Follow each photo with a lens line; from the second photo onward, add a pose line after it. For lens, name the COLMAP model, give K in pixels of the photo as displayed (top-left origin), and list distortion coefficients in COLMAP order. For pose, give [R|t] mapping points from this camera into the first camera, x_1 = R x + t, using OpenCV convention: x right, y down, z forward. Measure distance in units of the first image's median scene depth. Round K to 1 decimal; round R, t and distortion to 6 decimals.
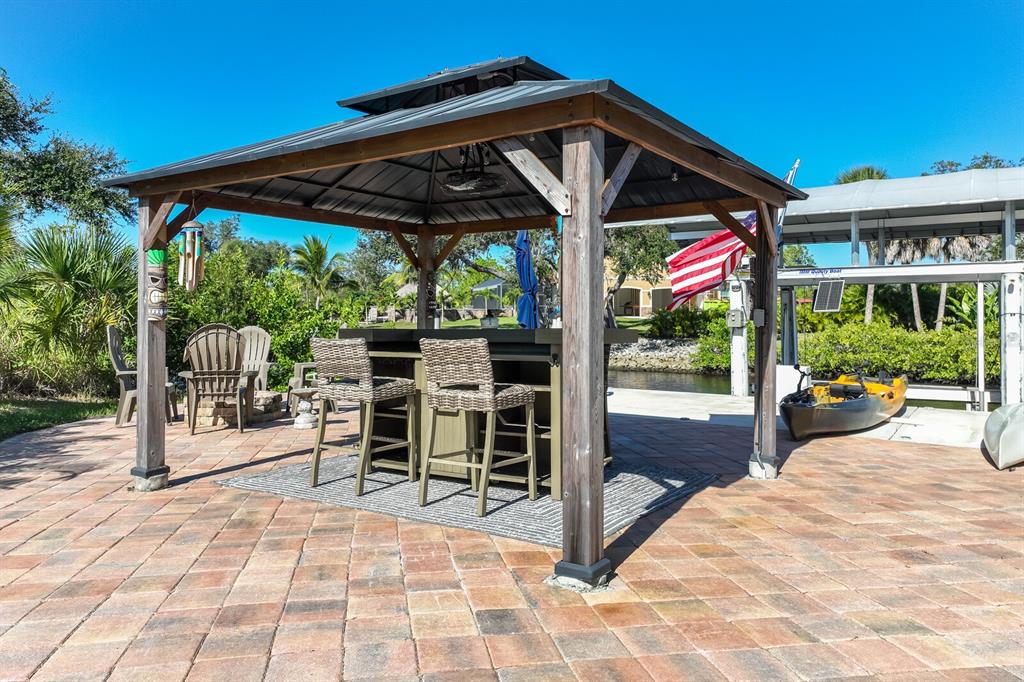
lens RADIAL K [[723.4, 0, 511.1], [0, 723.4, 299.9], [0, 0, 1]] dist [0.010484, 0.008153]
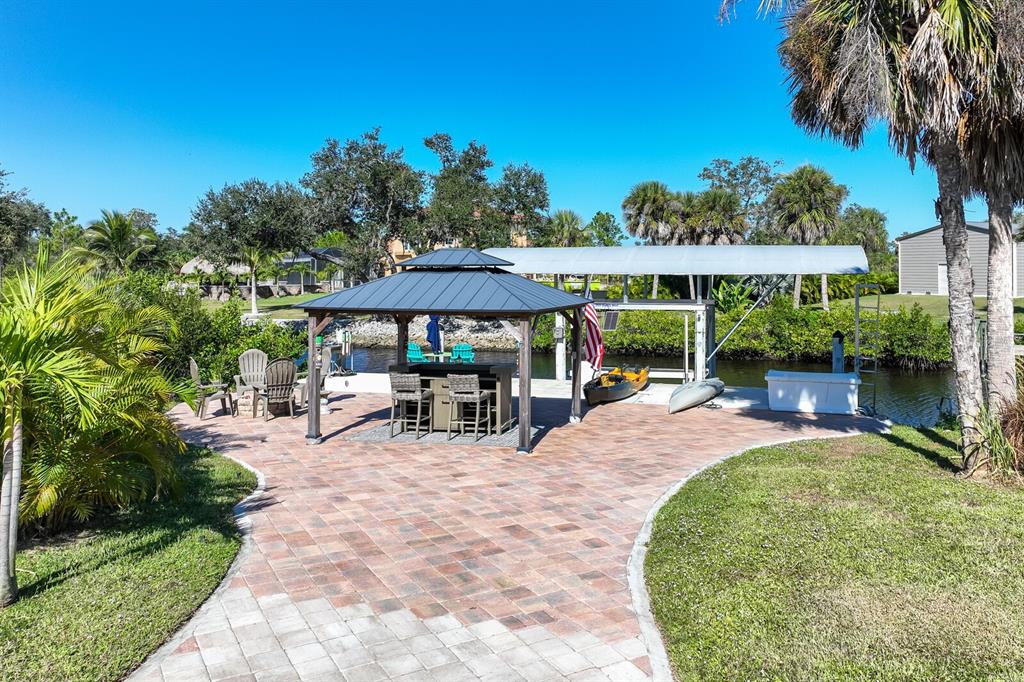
lens RADIAL K [[804.1, 0, 570.9], [0, 804.1, 259.9], [0, 0, 1]] dist [0.017252, 0.002605]
pose [[0.945402, 0.006699, 0.325837, -0.537598], [-0.007631, 0.999970, 0.001582, -0.297678], [-0.325817, -0.003982, 0.945425, -1.510823]]
